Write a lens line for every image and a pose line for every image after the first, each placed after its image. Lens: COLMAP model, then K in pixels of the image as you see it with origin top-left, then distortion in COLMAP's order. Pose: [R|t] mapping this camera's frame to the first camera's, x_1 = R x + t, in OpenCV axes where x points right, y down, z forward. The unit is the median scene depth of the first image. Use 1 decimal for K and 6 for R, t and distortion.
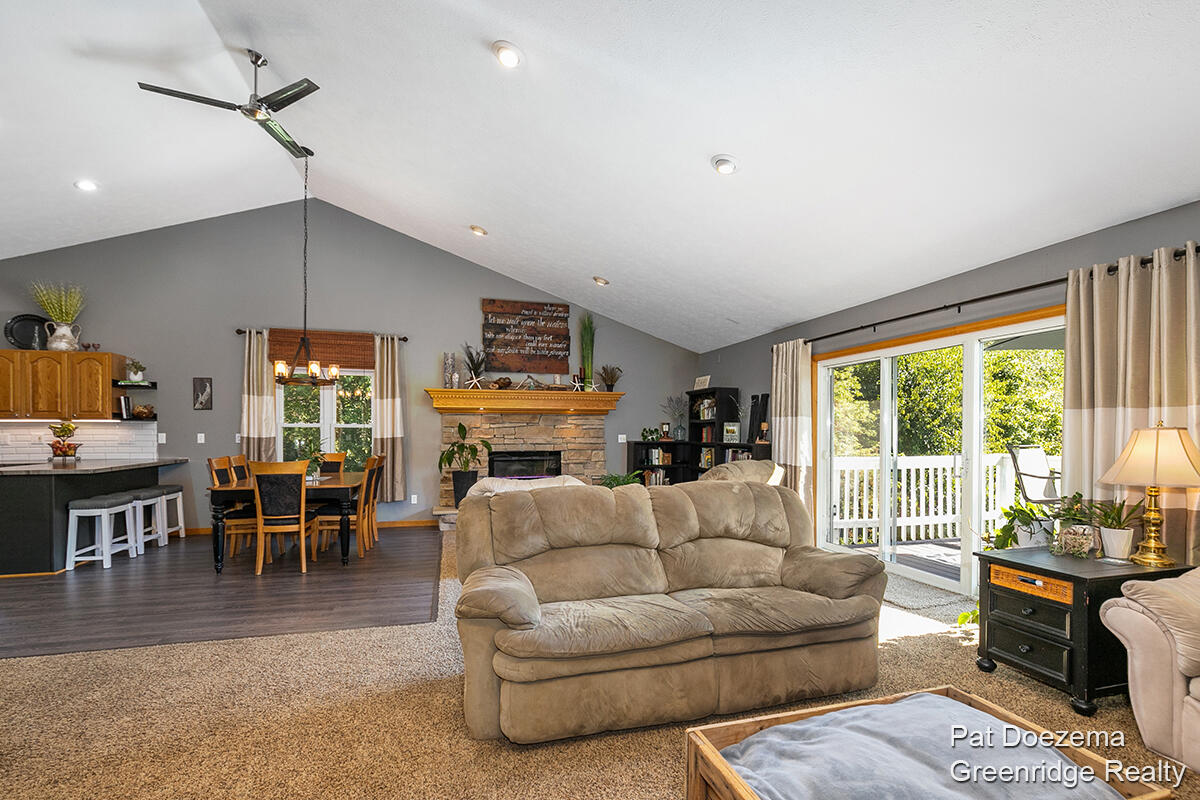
lens RADIAL K [[542.0, 0, 591.0], [0, 542.0, 432.2], [0, 0, 1]] dist [-0.004900, -0.000654]
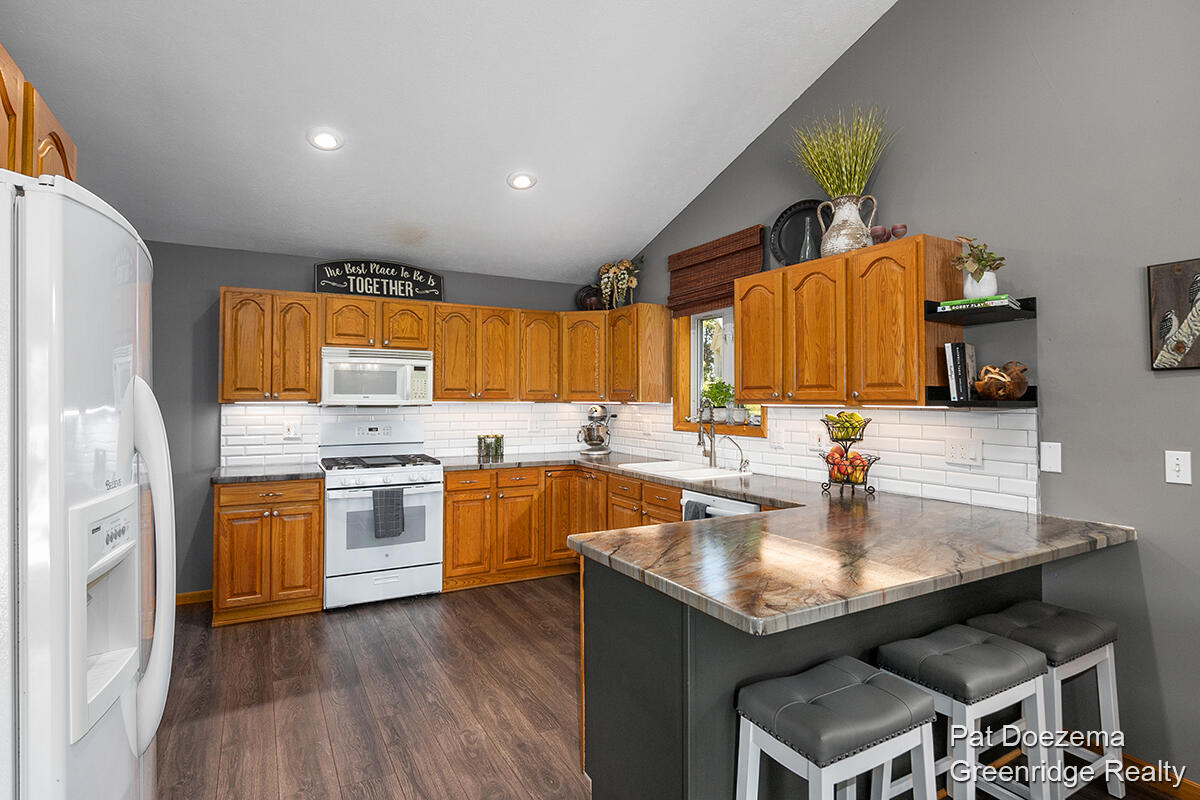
lens RADIAL K [[616.8, 0, 604.2], [0, 616.8, 385.0], [0, 0, 1]] dist [-0.014311, 0.003073]
pose [[0.254241, -0.018013, -0.966973, -0.476471], [-0.006023, 0.999778, -0.020208, -0.024921], [0.967122, 0.010962, 0.254076, 0.609986]]
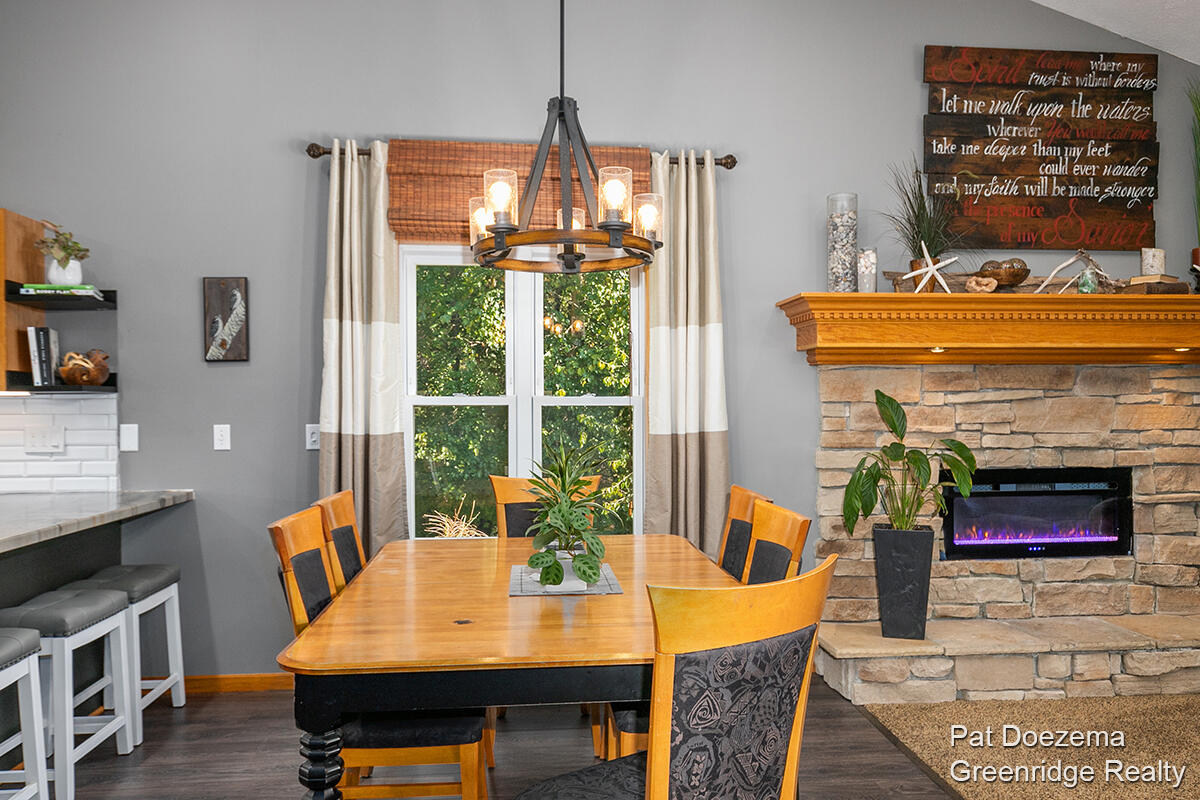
lens RADIAL K [[861.6, 0, 599.8], [0, 861.6, 402.6], [0, 0, 1]] dist [0.007254, 0.001938]
pose [[0.985082, -0.008547, -0.171872, -0.356013], [0.006991, 0.999929, -0.009659, -0.005634], [0.171943, 0.008314, 0.985072, 0.449237]]
